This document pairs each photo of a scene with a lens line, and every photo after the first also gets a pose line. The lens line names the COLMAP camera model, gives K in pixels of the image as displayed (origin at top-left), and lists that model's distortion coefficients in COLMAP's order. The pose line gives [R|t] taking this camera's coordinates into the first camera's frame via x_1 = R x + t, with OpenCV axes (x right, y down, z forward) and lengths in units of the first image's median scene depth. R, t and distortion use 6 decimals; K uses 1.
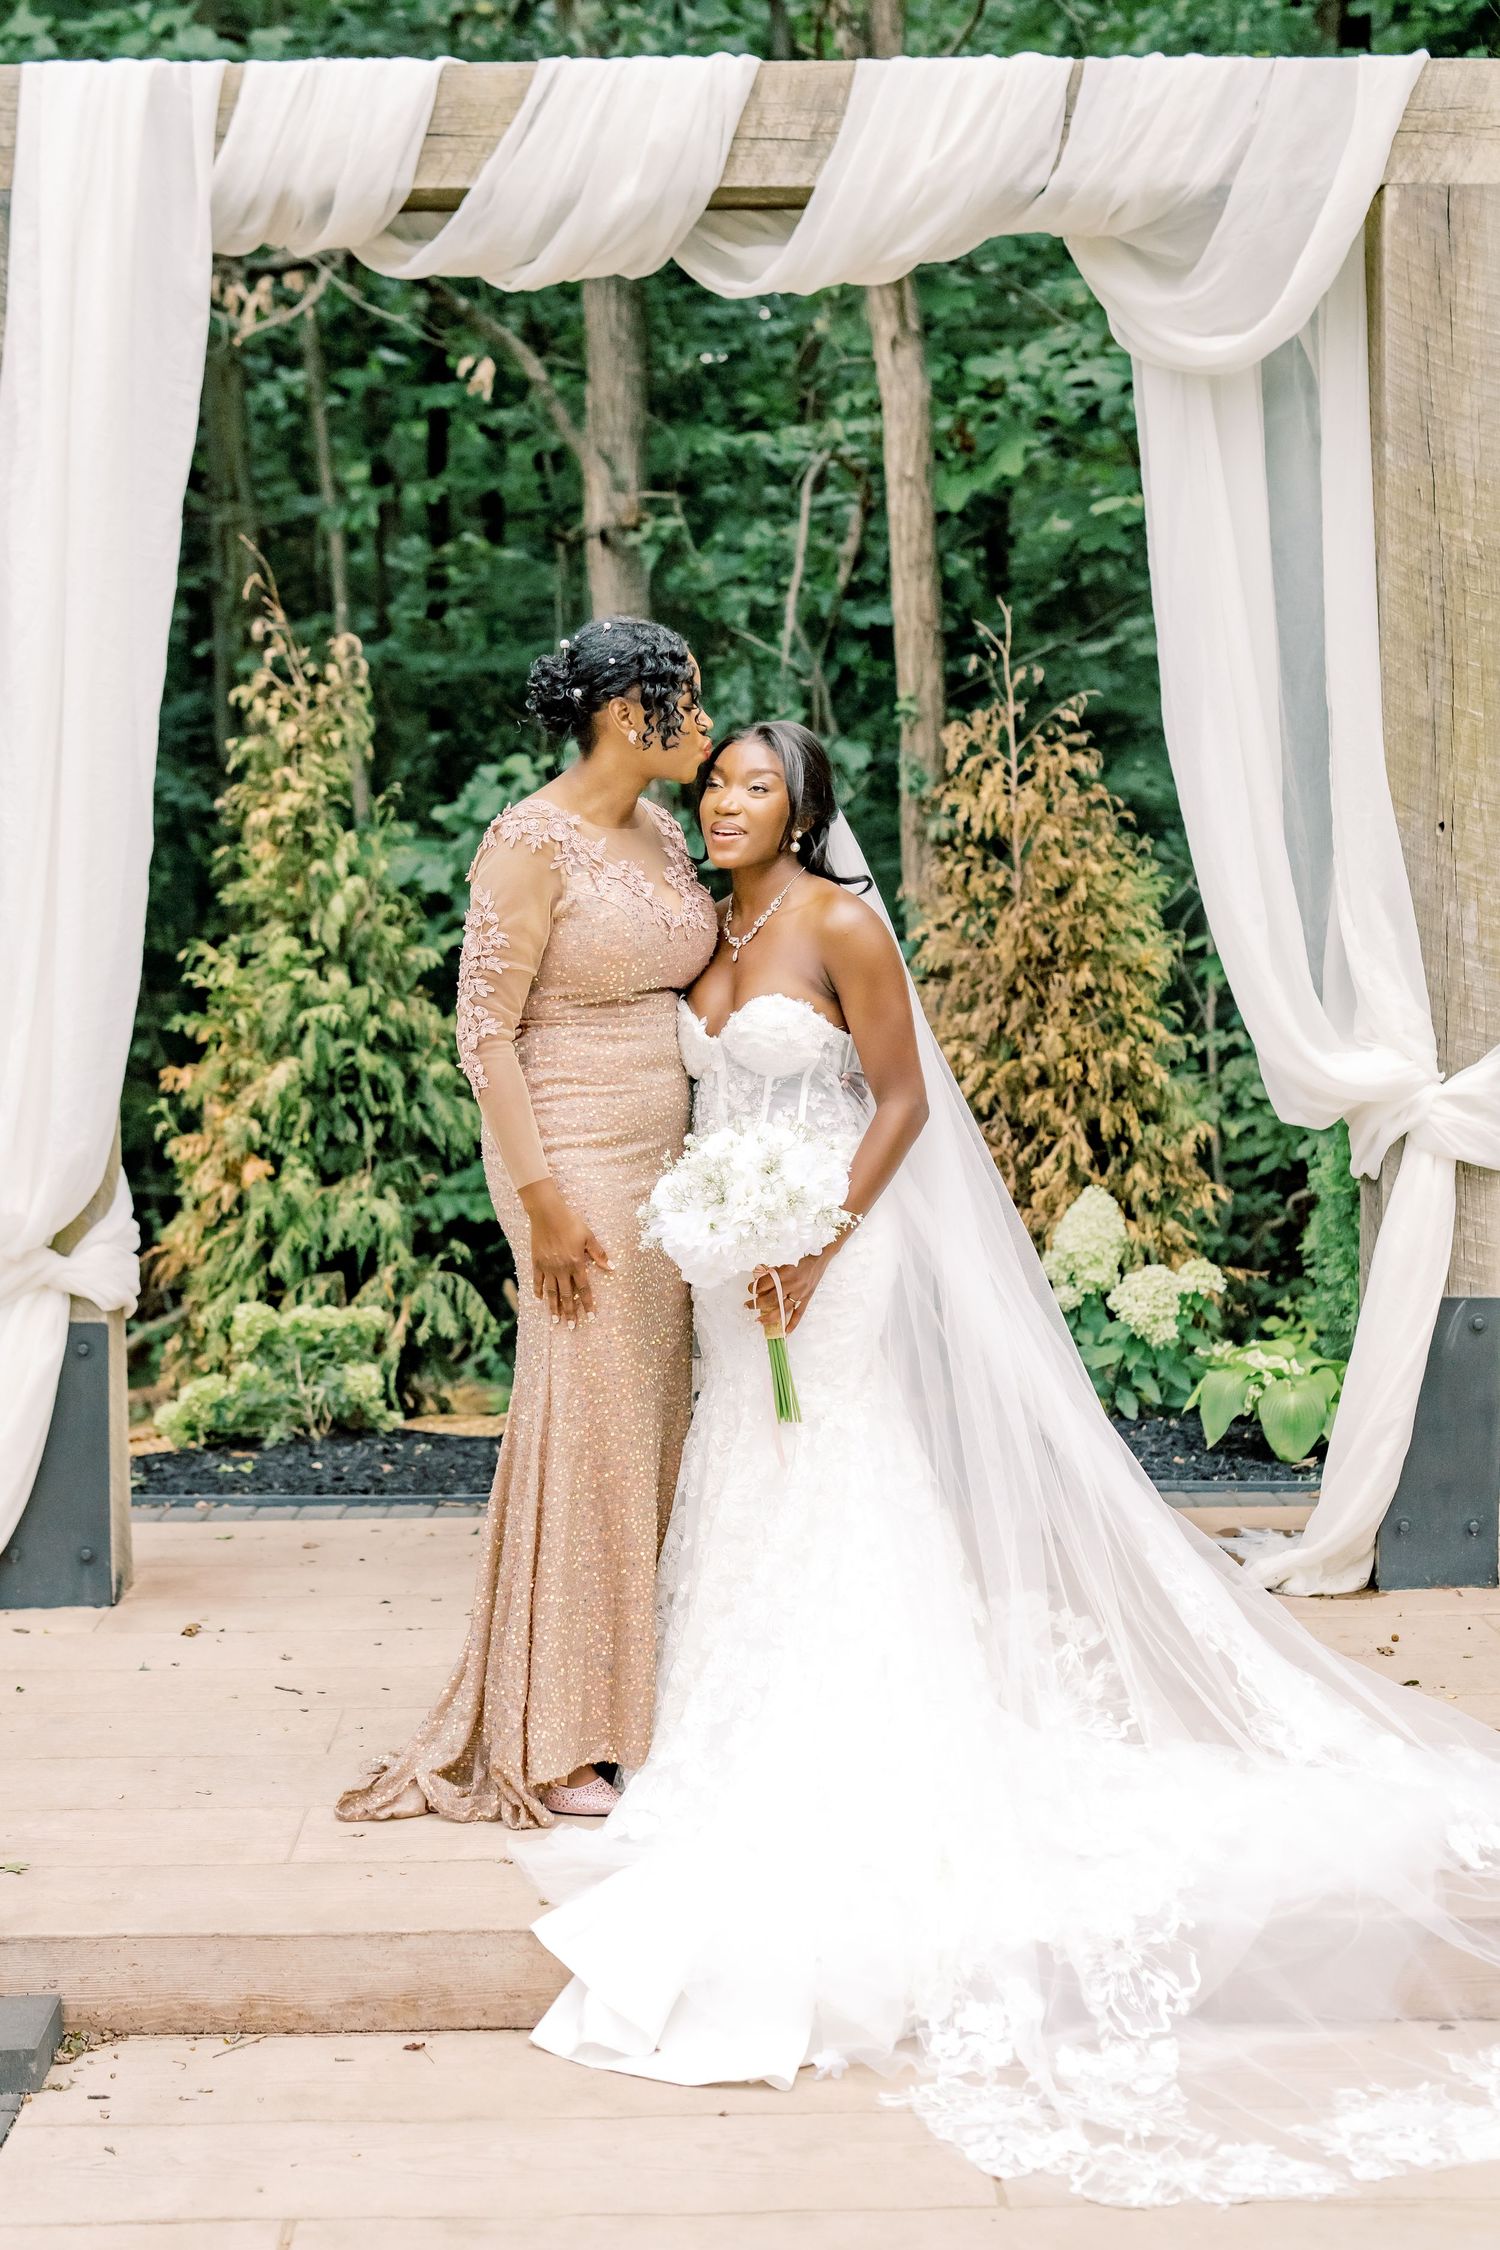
lens RADIAL K [[3280.7, 0, 739.5], [0, 3280.7, 1104.1], [0, 0, 1]] dist [0.003546, 0.000000]
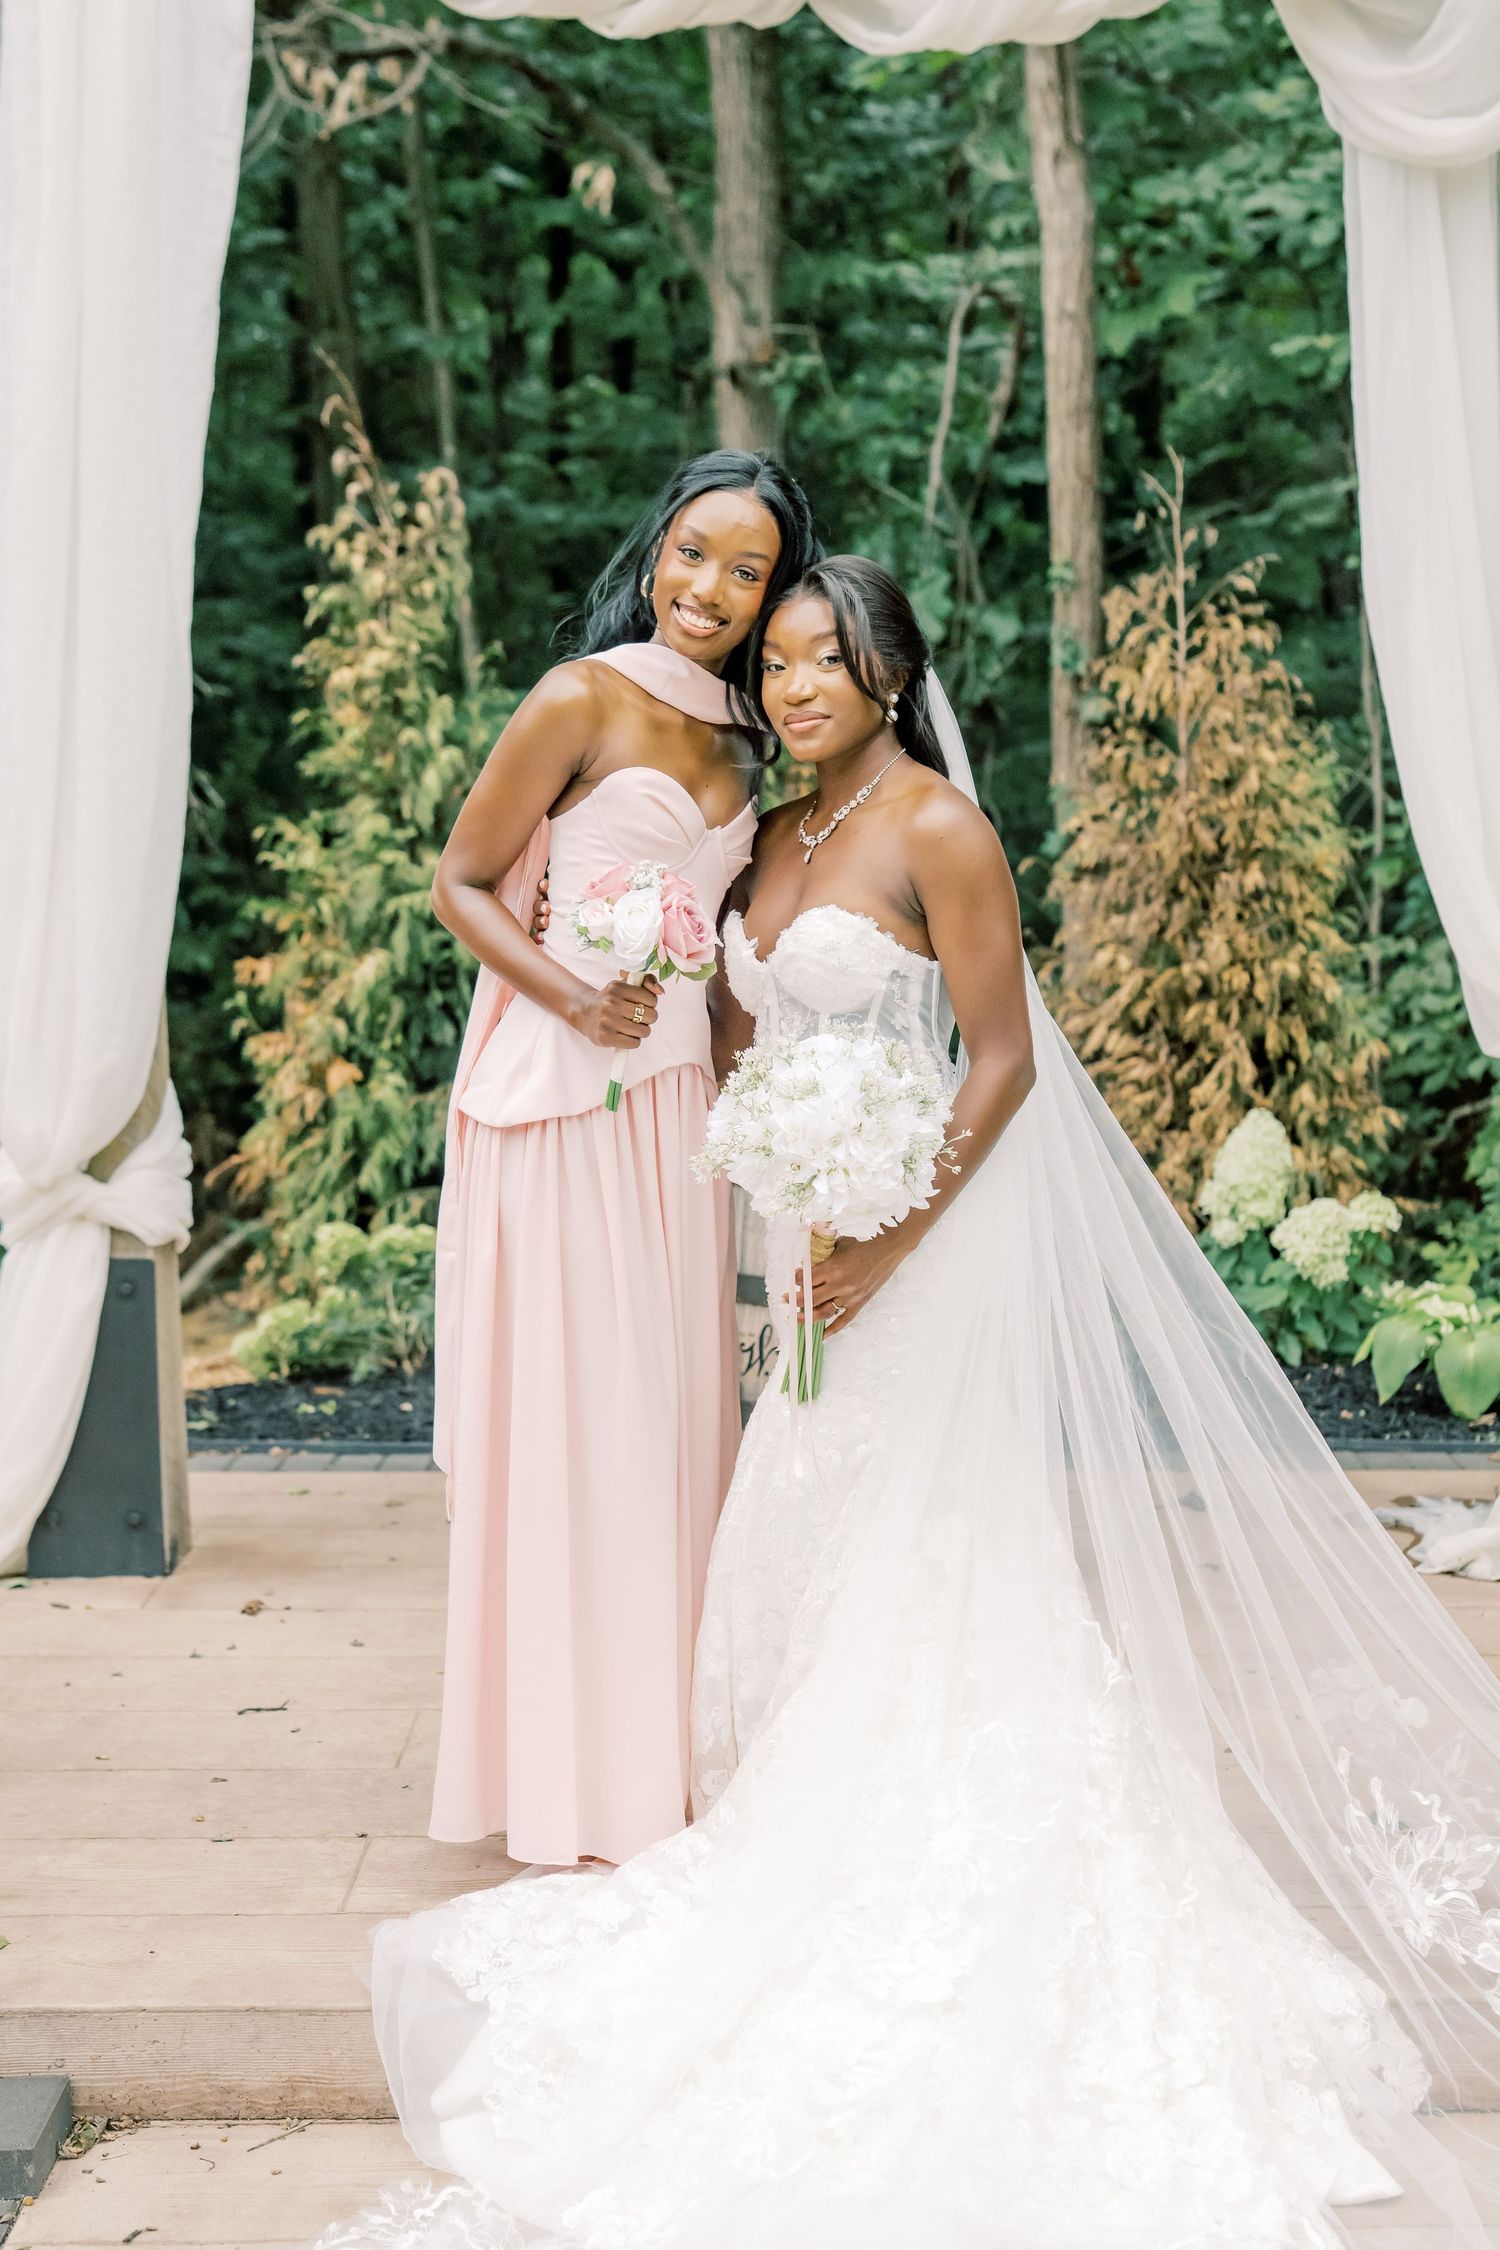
lens RADIAL K [[3280.7, 0, 1004.0], [0, 3280.7, 1491.5], [0, 0, 1]] dist [0.003546, 0.000000]
pose [[0.999042, 0.012709, 0.041877, -0.000543], [-0.018827, 0.988642, 0.149104, -0.004606], [-0.039507, -0.149750, 0.987934, 0.072496]]
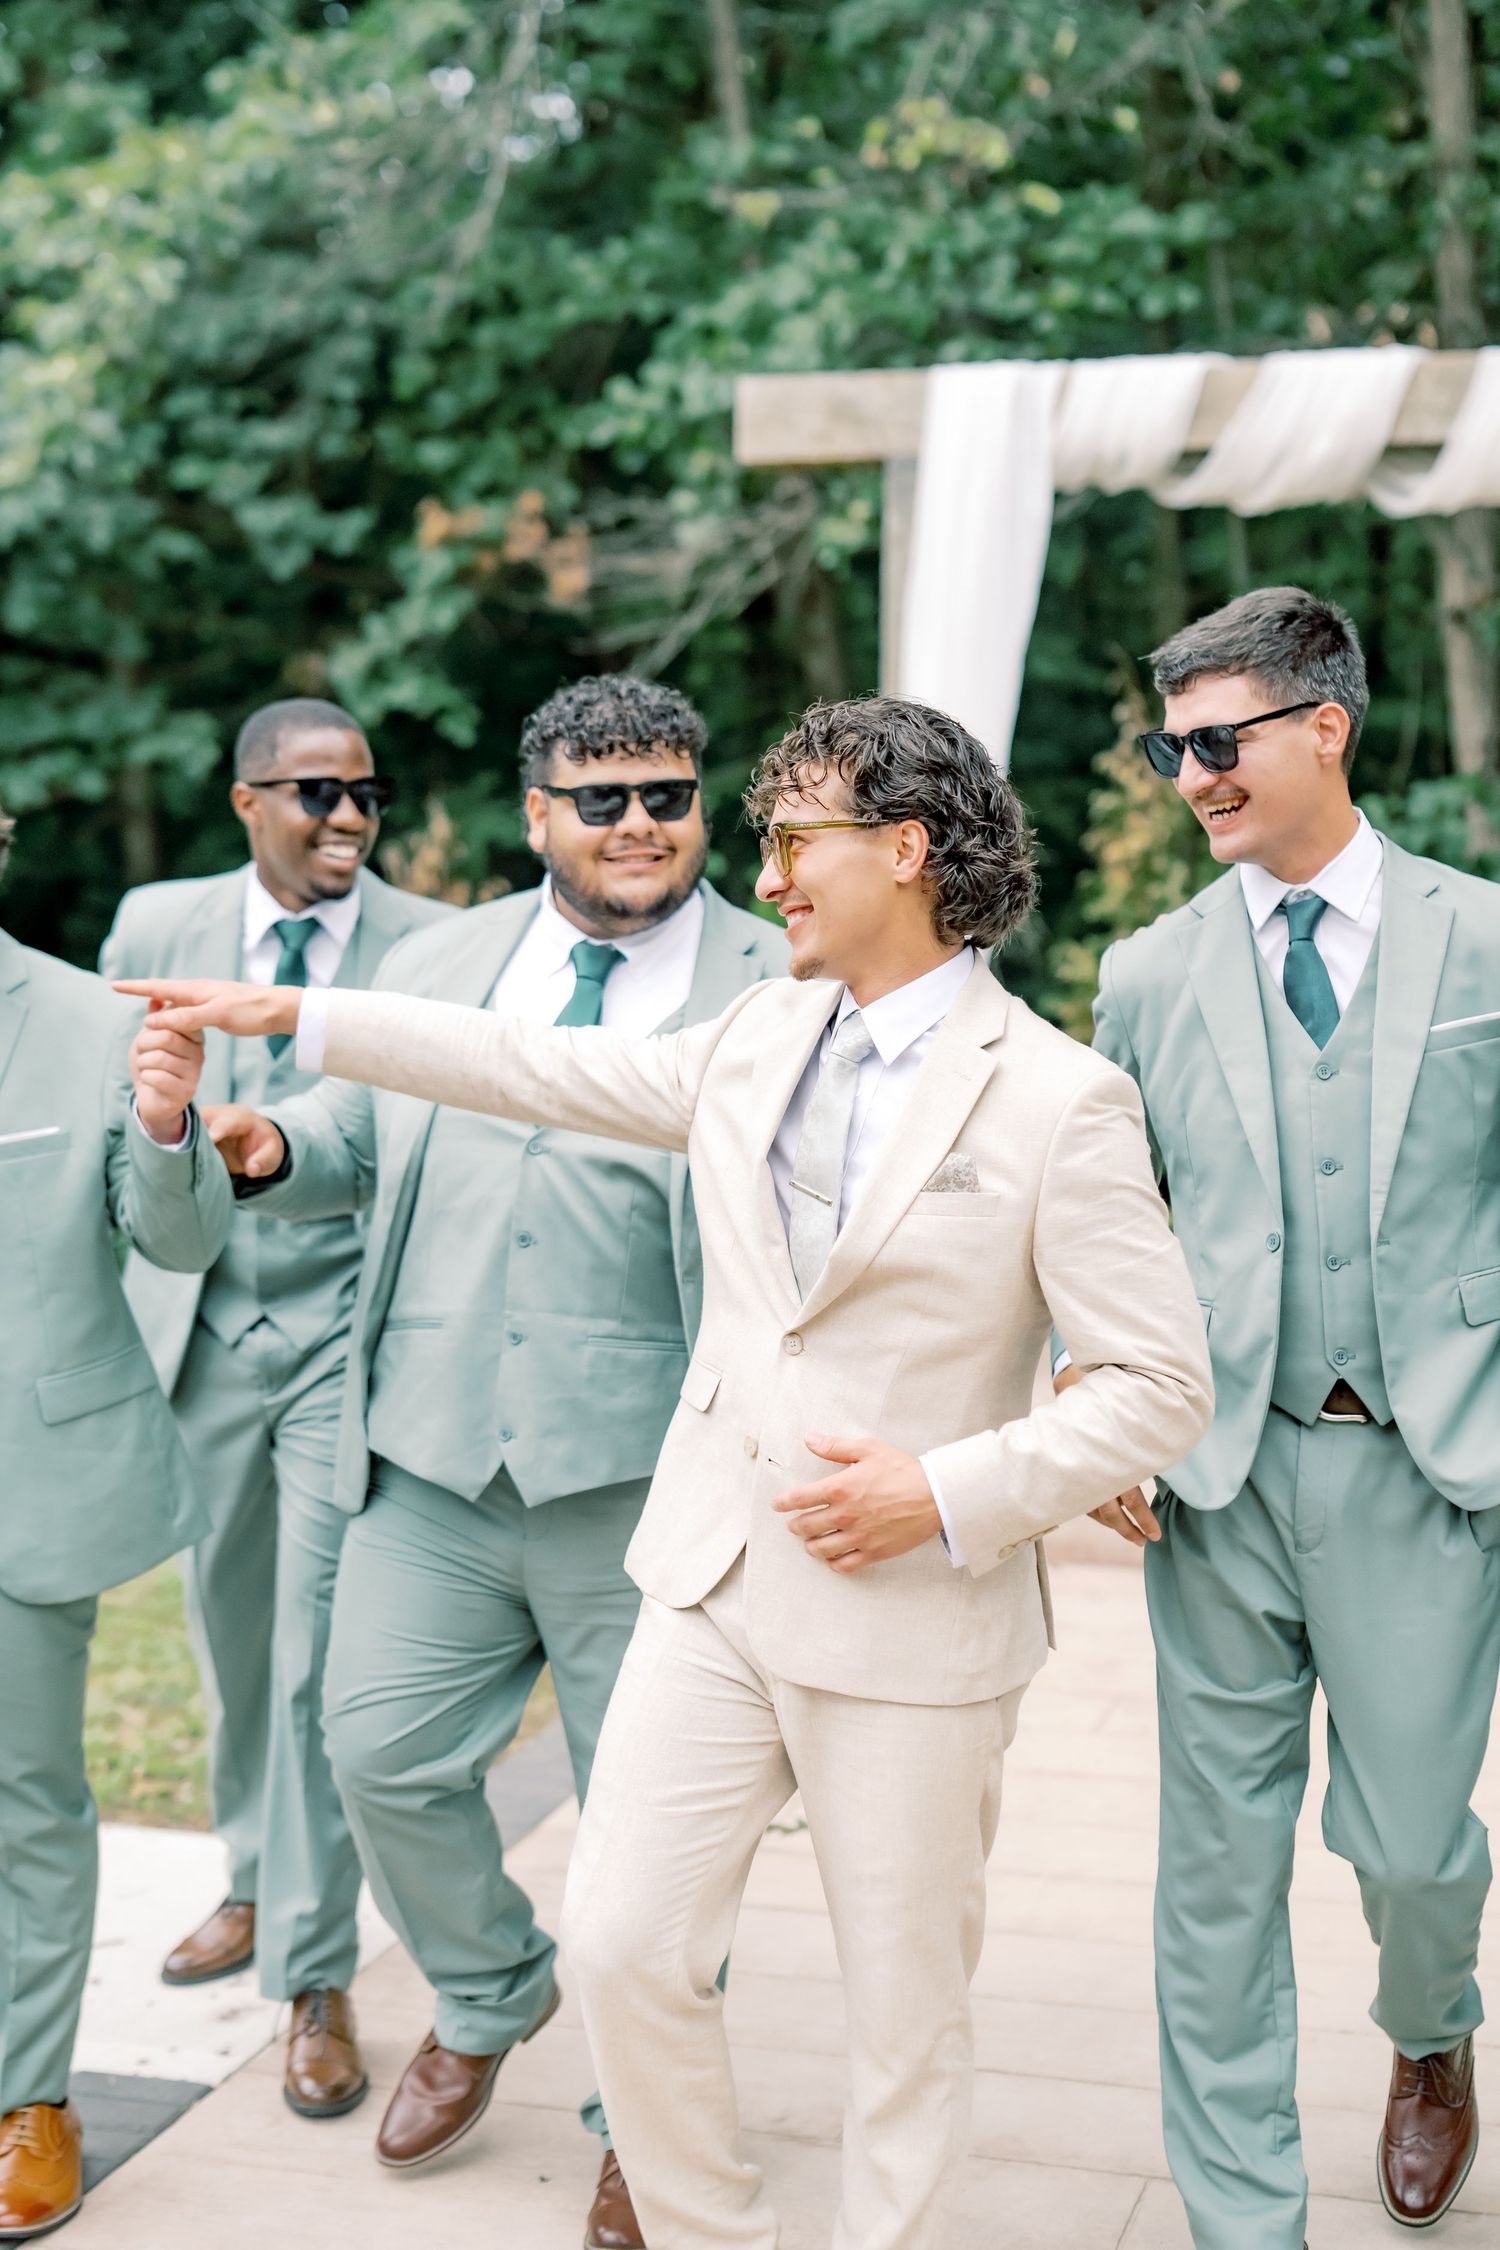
lens RADIAL K [[3152.2, 0, 765.9], [0, 3152.2, 1125.8], [0, 0, 1]] dist [0.000794, 0.000000]
pose [[0.956000, 0.040689, -0.290532, 0.097081], [-0.039206, 0.999171, 0.010924, 0.015758], [0.290736, 0.000947, 0.956803, -0.280831]]
